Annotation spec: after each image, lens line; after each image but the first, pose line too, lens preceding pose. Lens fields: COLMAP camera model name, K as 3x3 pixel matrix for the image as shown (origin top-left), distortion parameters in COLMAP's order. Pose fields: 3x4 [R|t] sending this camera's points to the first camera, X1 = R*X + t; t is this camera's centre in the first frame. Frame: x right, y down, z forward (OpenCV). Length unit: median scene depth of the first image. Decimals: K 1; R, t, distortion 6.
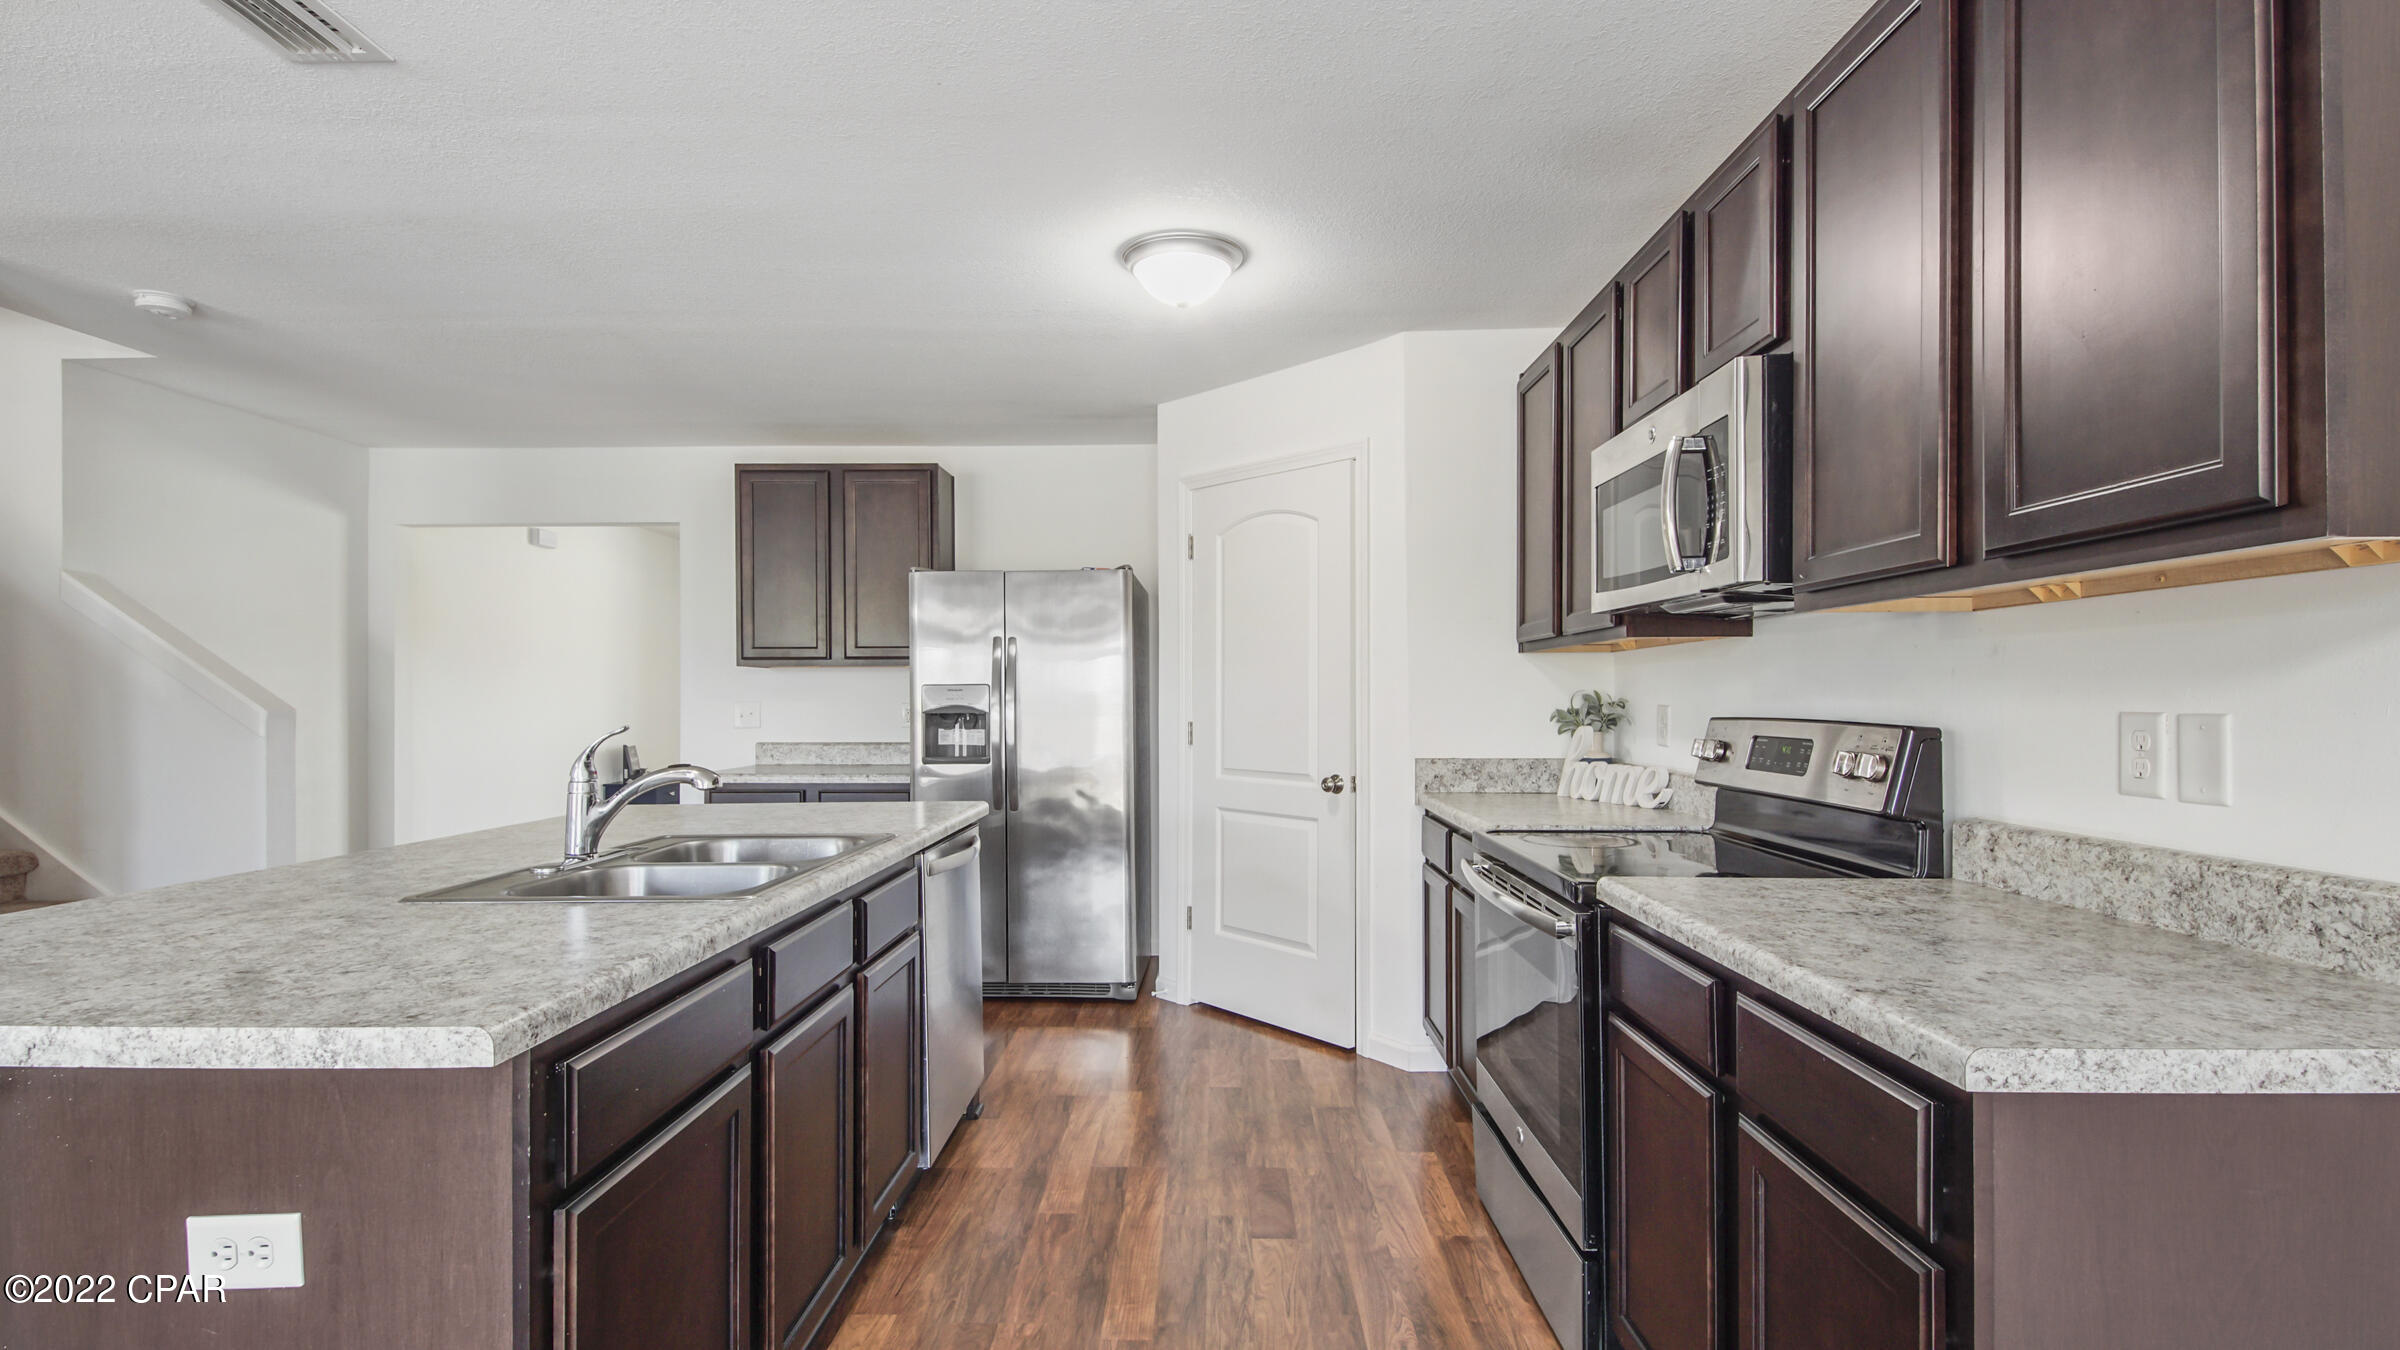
lens RADIAL K [[1088.5, 0, 1198.7], [0, 1088.5, 696.0], [0, 0, 1]] dist [0.040176, -0.022146]
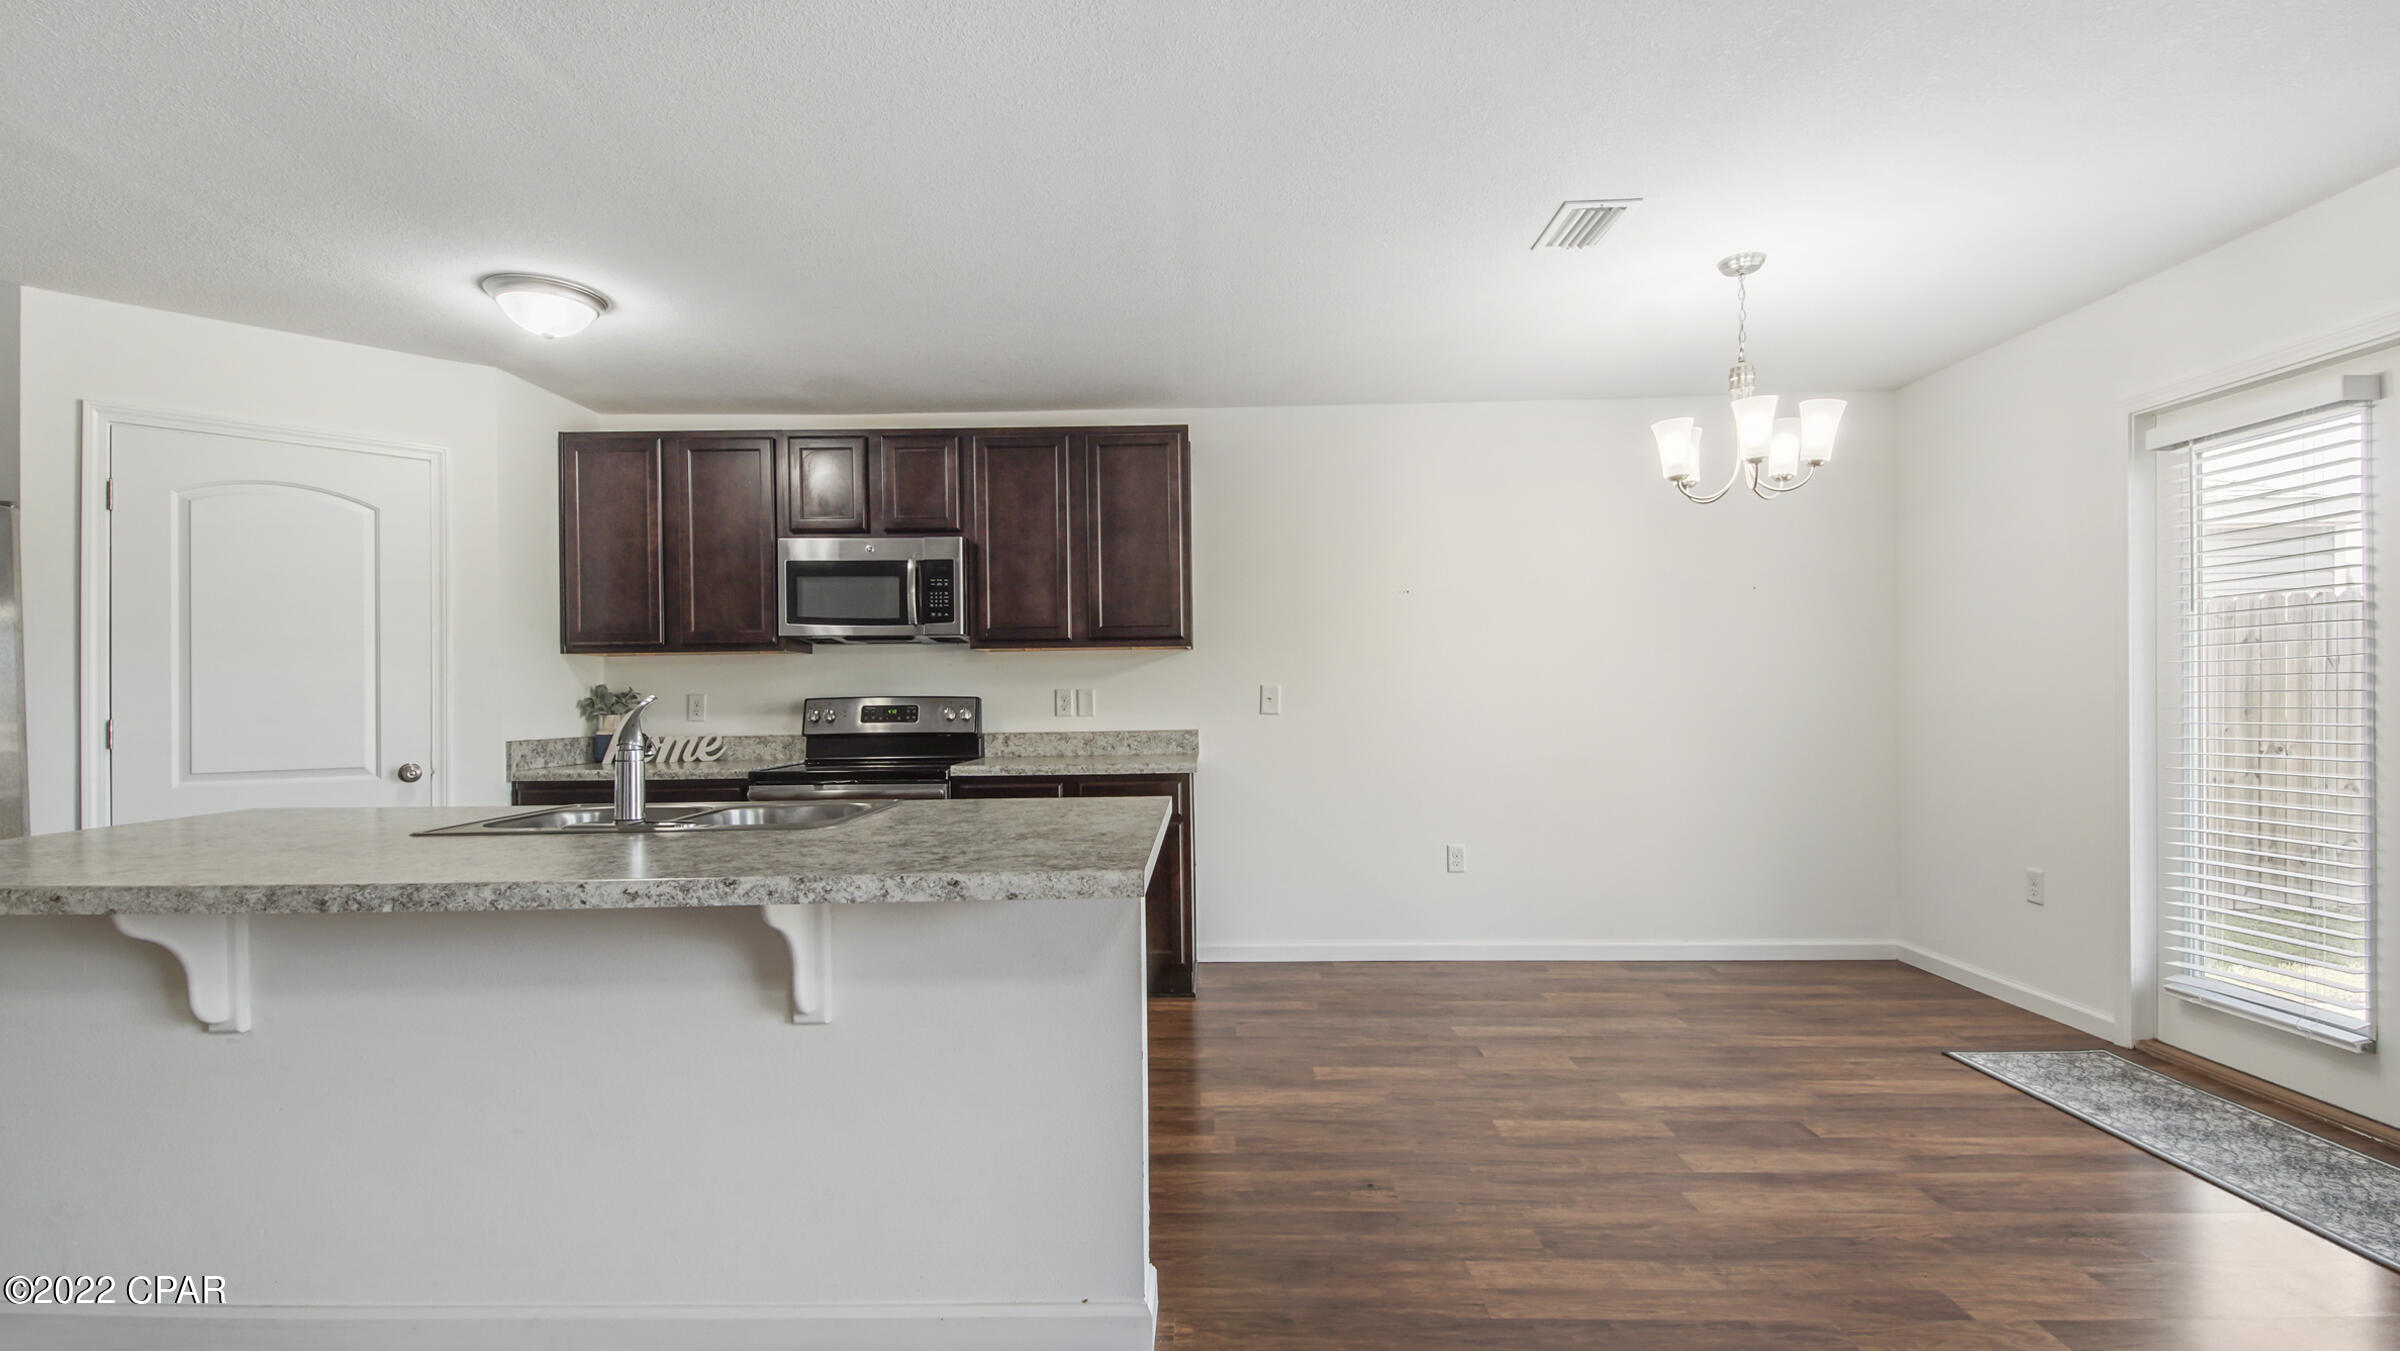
lens RADIAL K [[1045.4, 0, 1189.8], [0, 1045.4, 682.7], [0, 0, 1]] dist [0.033944, -0.018681]
pose [[-0.003990, 0.025834, 0.999658, -0.947133], [0.011248, 0.999604, -0.025788, 0.033697], [-0.999929, 0.011141, -0.004279, 0.294512]]
